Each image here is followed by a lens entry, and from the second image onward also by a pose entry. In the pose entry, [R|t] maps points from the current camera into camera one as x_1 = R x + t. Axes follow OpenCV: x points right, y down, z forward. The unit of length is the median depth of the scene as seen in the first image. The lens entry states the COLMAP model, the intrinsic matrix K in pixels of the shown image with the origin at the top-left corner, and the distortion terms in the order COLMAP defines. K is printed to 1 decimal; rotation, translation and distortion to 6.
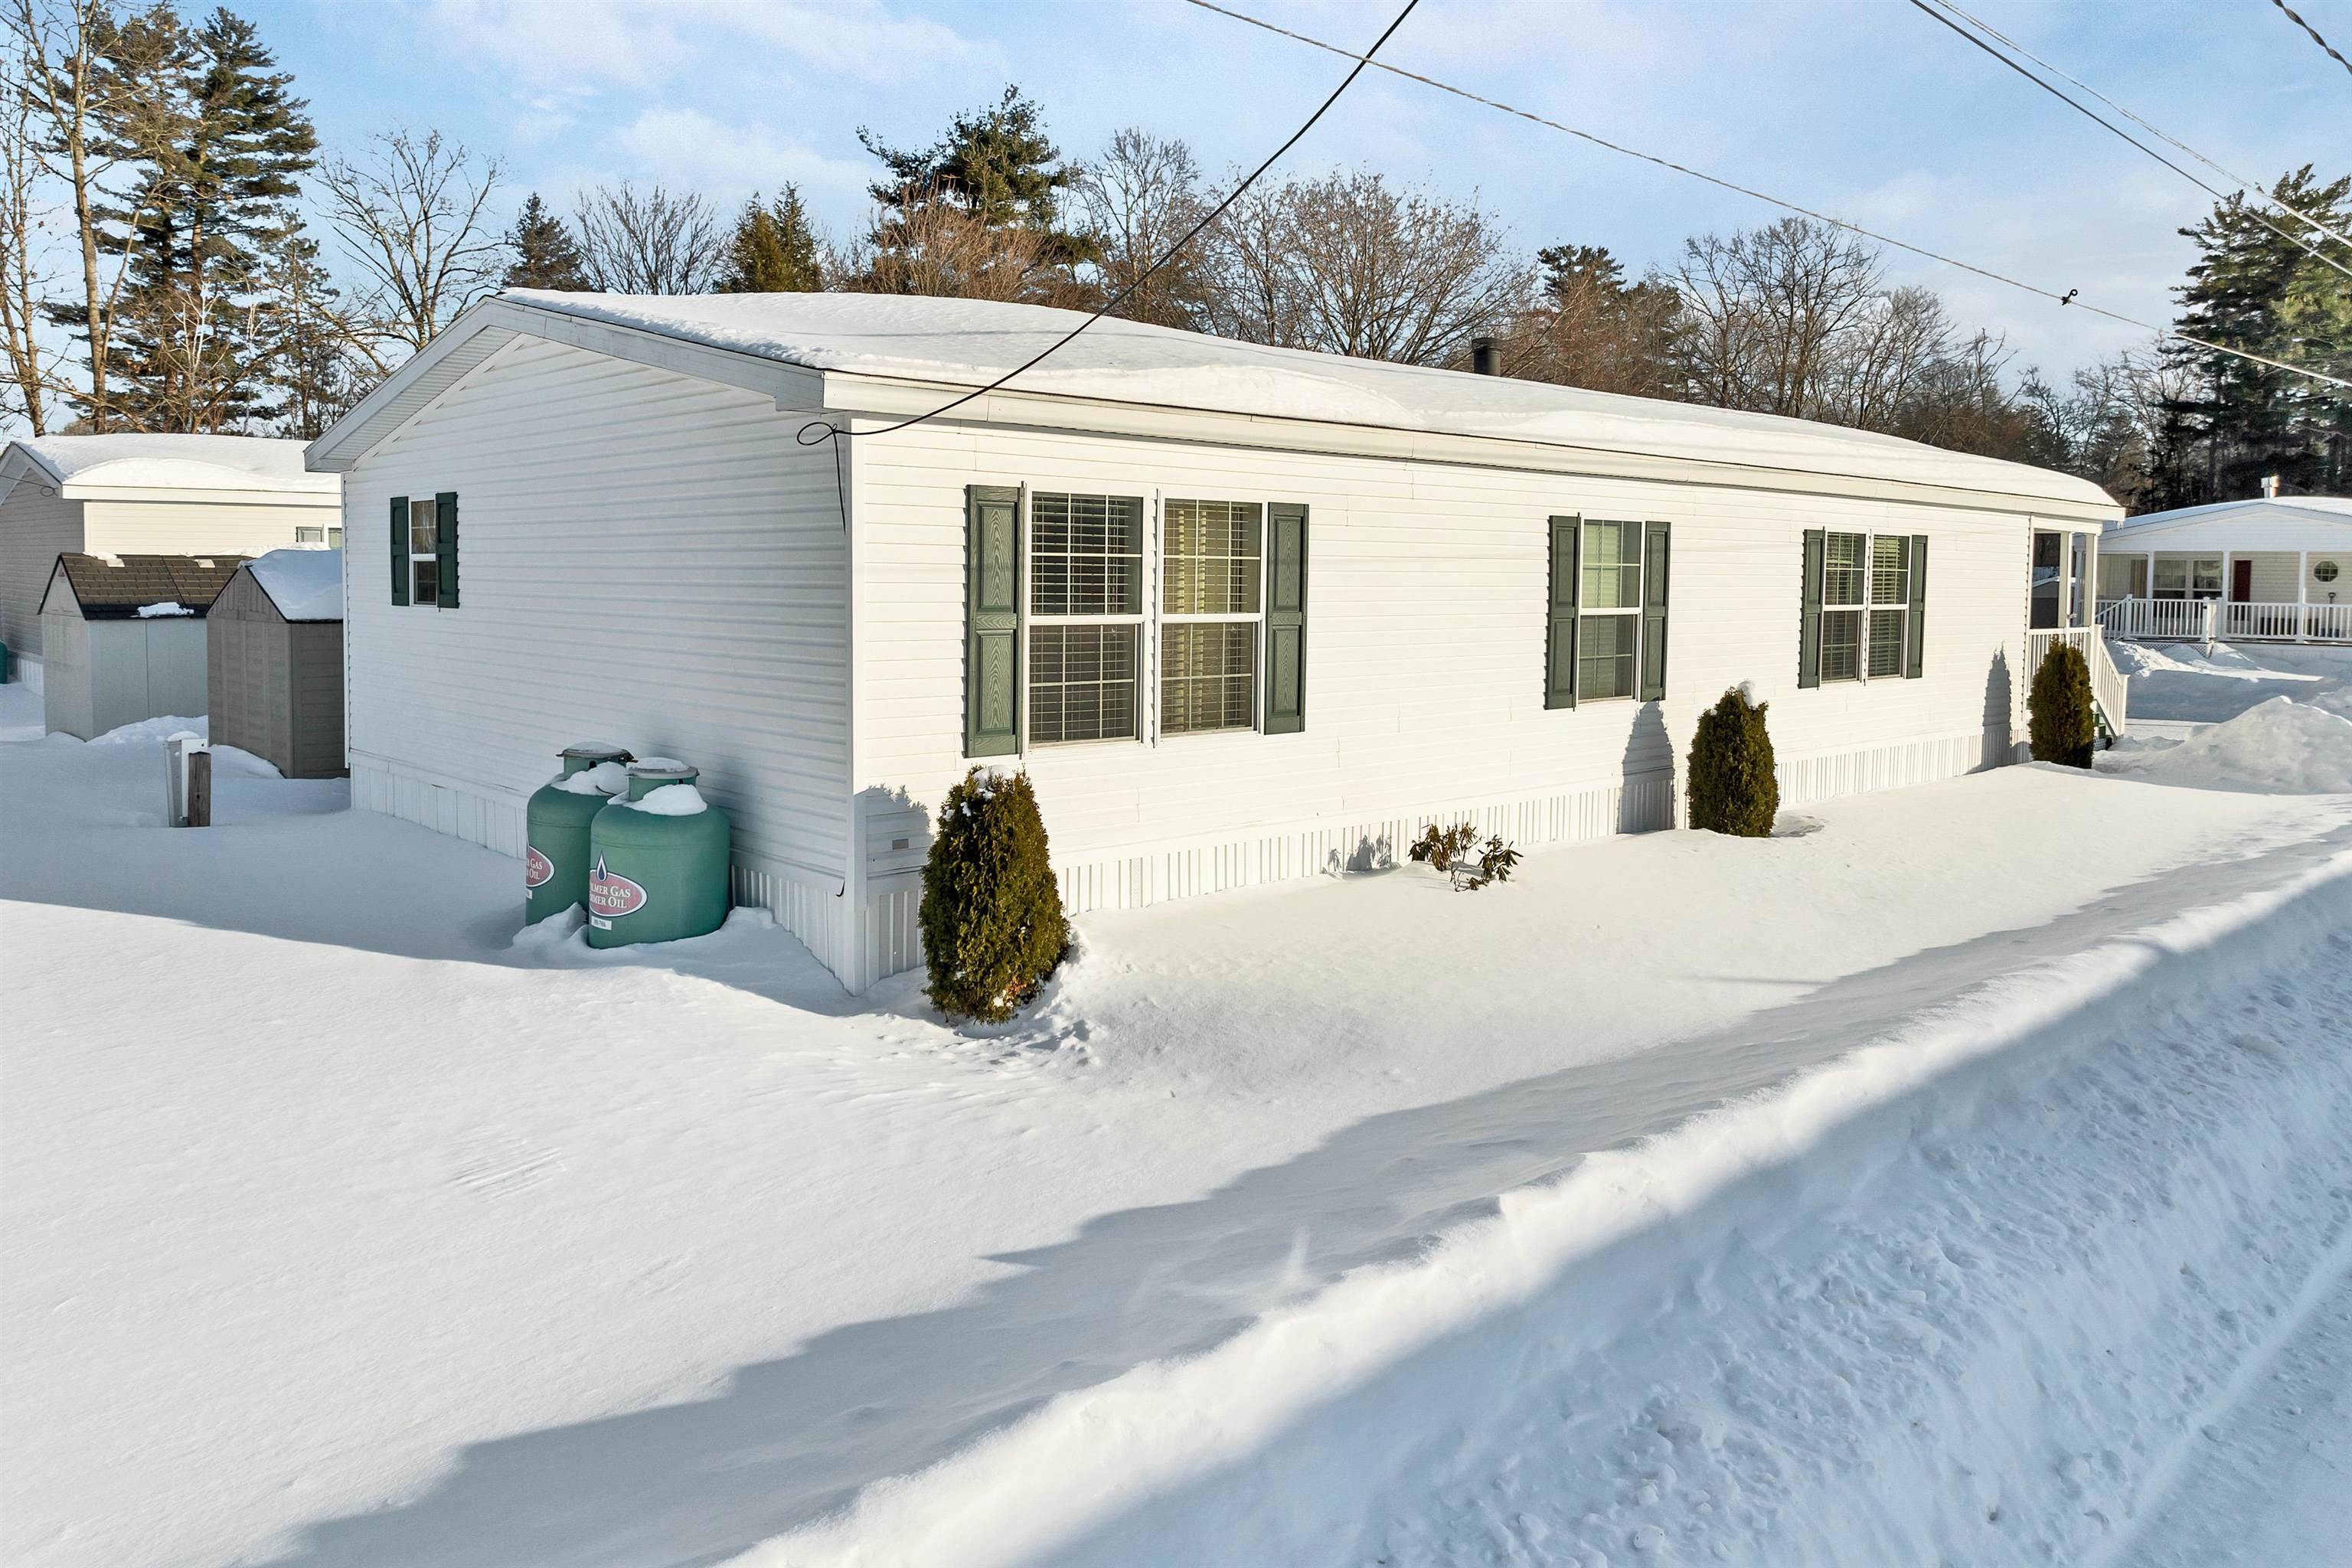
lens RADIAL K [[1682.0, 0, 1180.7], [0, 1682.0, 689.4], [0, 0, 1]] dist [-0.028526, -0.001677]
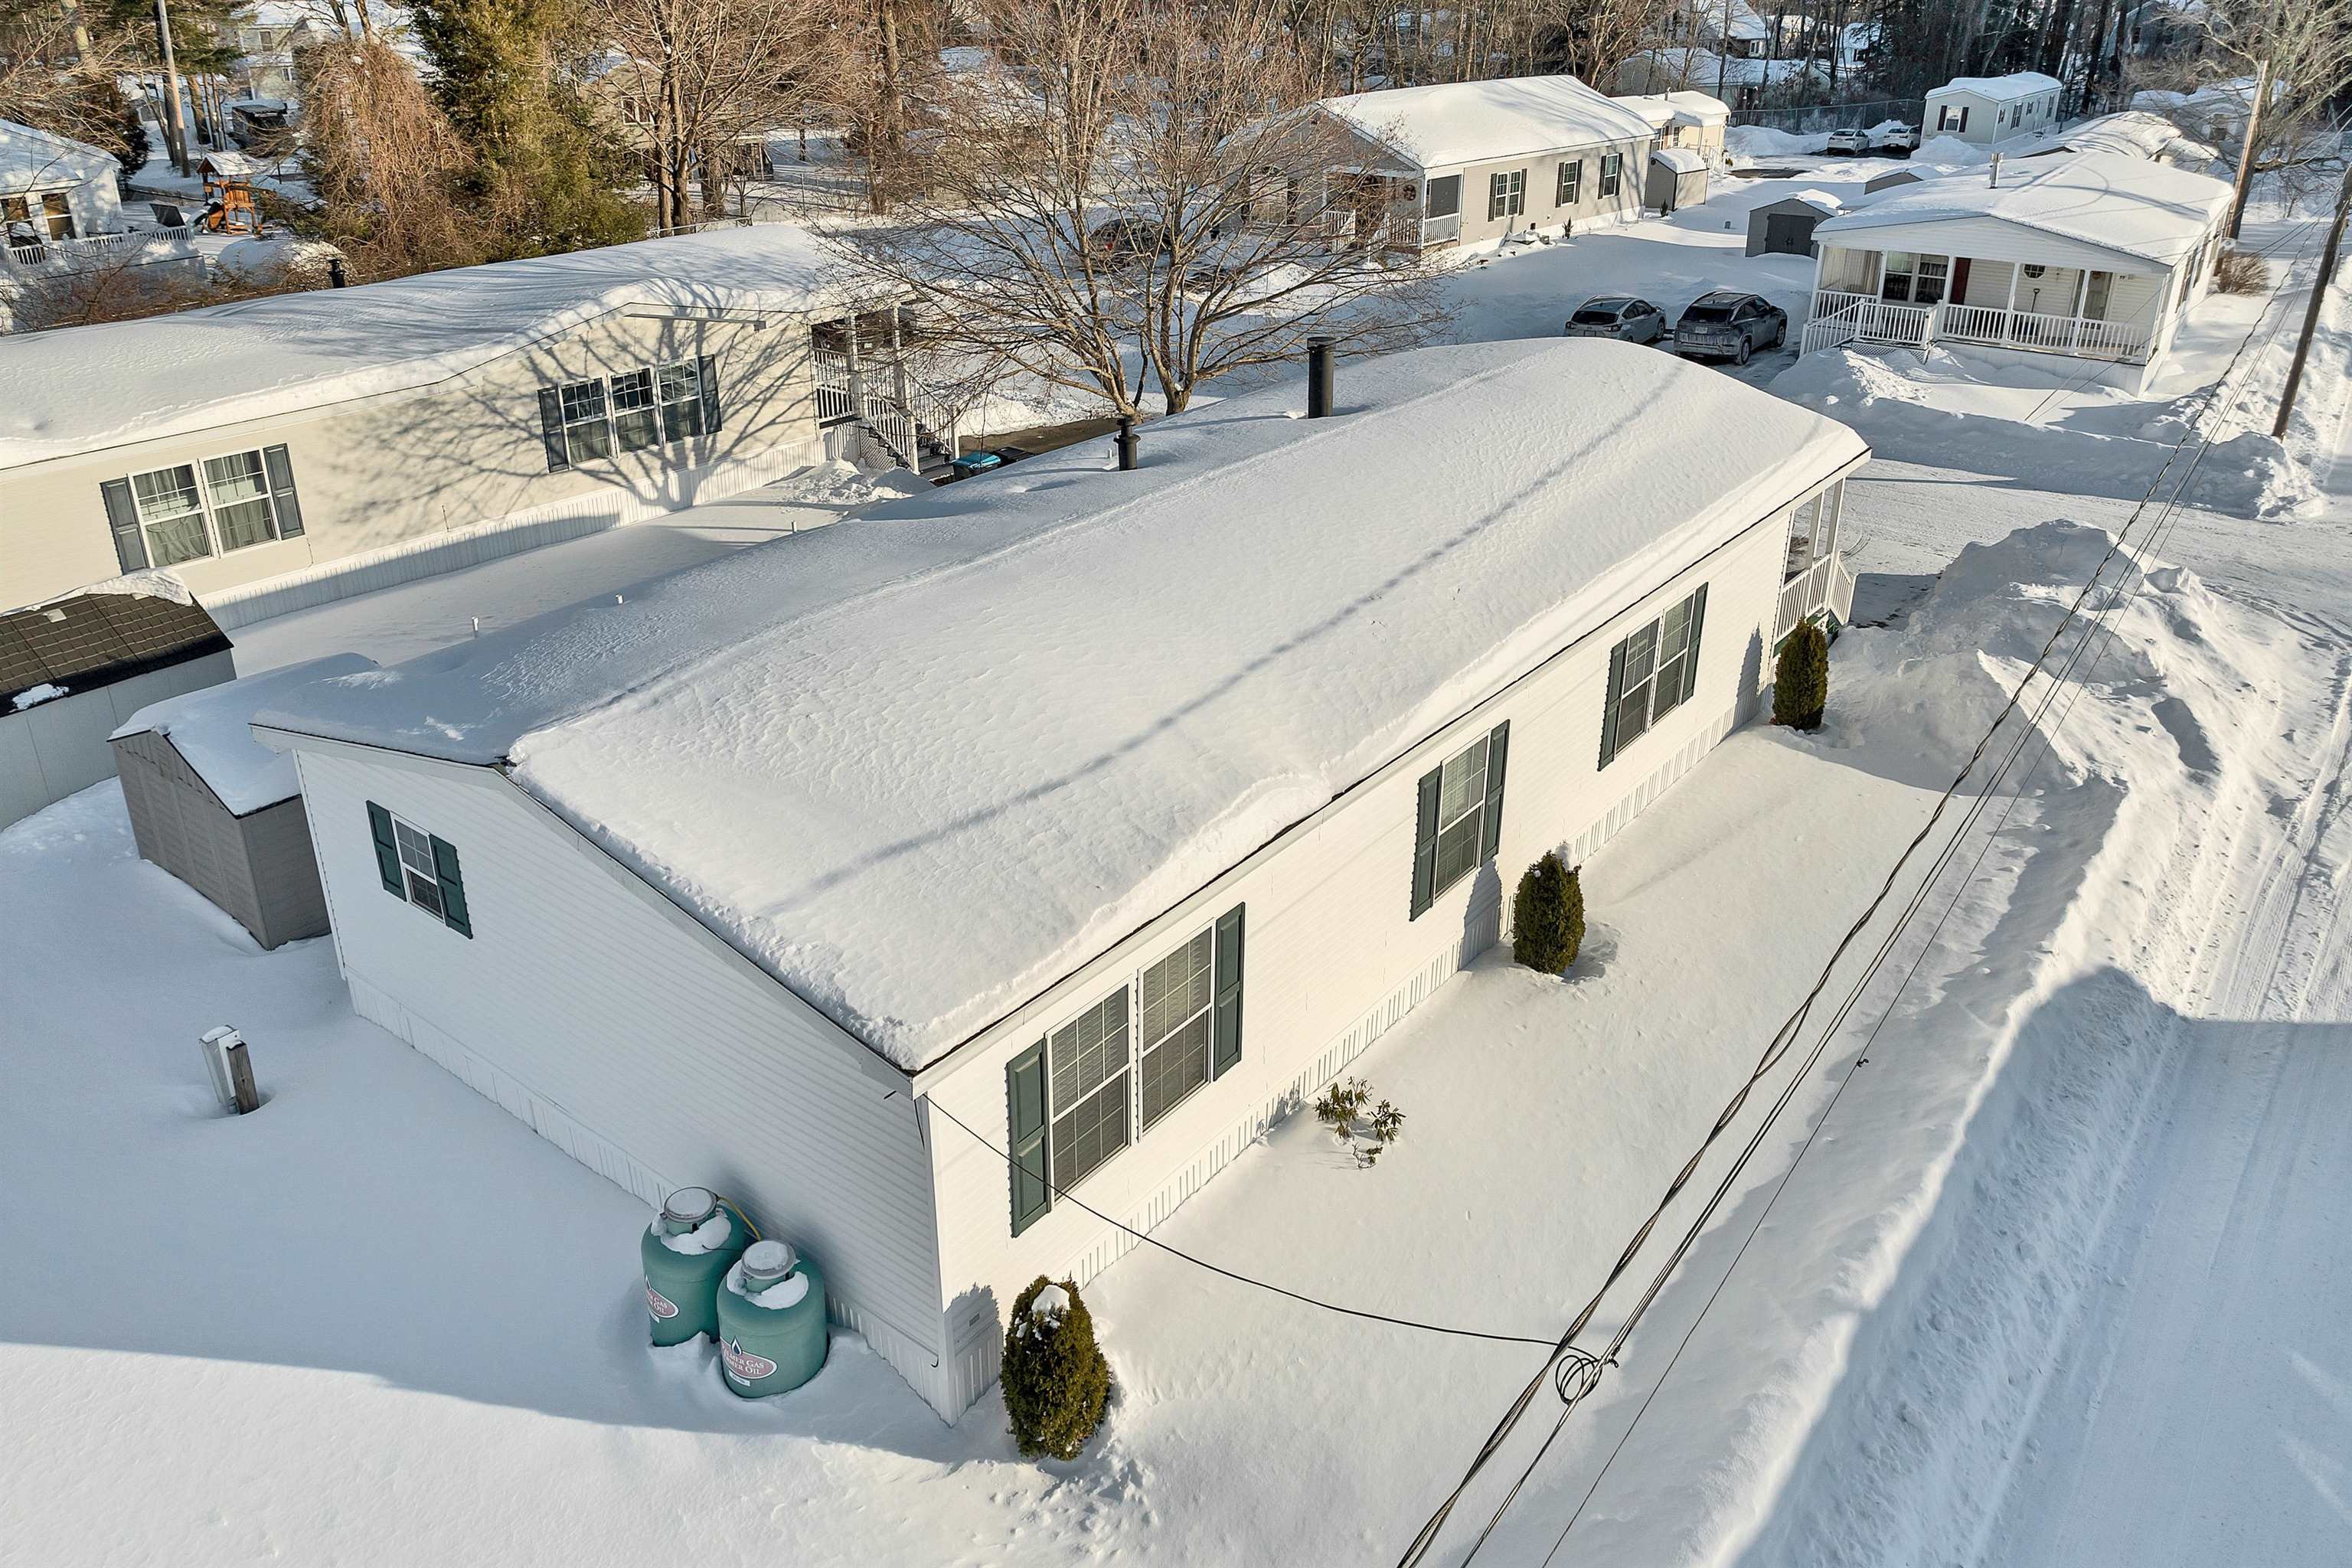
lens RADIAL K [[1692.7, 0, 1182.1], [0, 1692.7, 681.2], [0, 0, 1]] dist [-0.007519, -0.060096]
pose [[0.987084, -0.065438, 0.146228, -0.131405], [0.014612, 0.945742, 0.324590, -0.632109], [-0.159534, -0.318261, 0.934483, -0.077775]]
